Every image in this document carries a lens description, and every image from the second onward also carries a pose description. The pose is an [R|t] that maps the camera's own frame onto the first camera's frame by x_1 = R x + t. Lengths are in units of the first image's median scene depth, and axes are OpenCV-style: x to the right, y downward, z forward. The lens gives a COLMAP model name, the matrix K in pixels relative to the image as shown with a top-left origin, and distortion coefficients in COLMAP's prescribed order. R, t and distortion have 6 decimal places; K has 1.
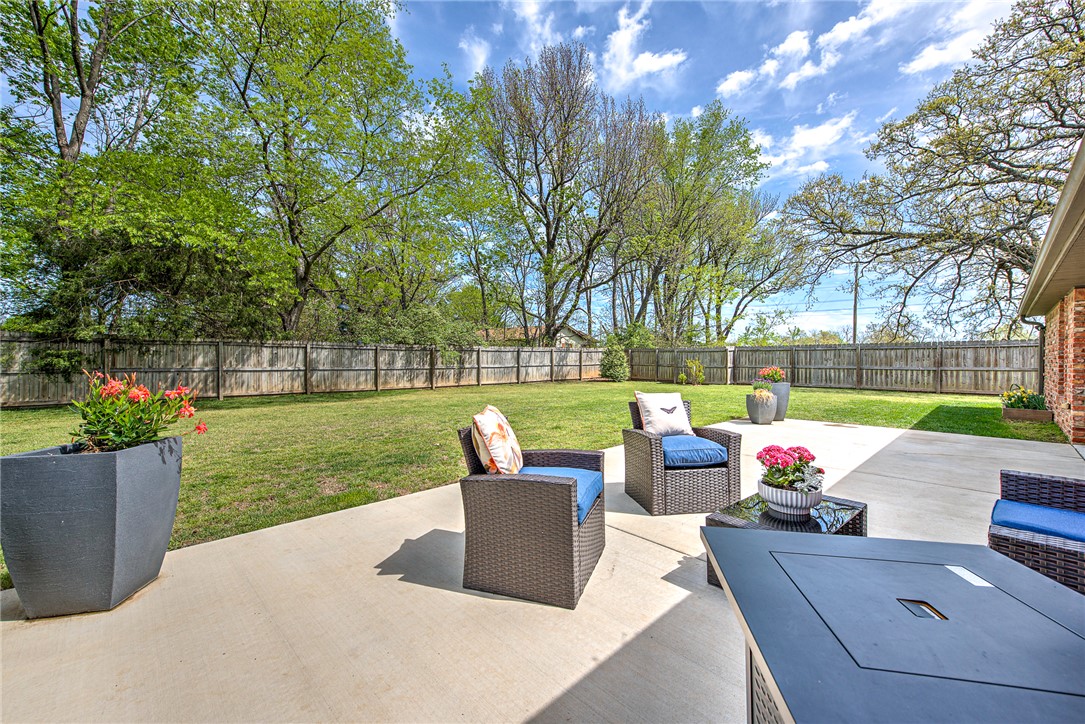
lens RADIAL K [[424.6, 0, 539.9], [0, 424.6, 364.2], [0, 0, 1]] dist [0.019813, 0.000399]
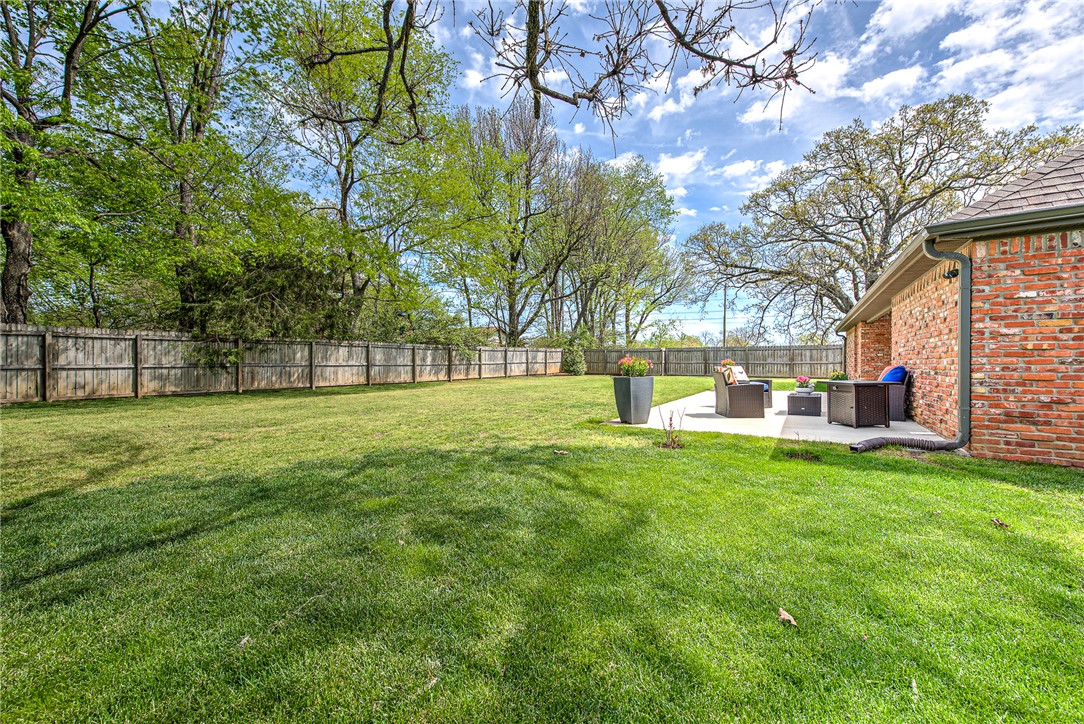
lens RADIAL K [[424.2, 0, 539.7], [0, 424.2, 363.6], [0, 0, 1]] dist [0.019813, 0.000399]
pose [[0.967082, -0.004204, 0.254429, -0.269880], [0.005209, 0.999981, -0.003277, 0.010633], [-0.254410, 0.004495, 0.967086, -0.203468]]
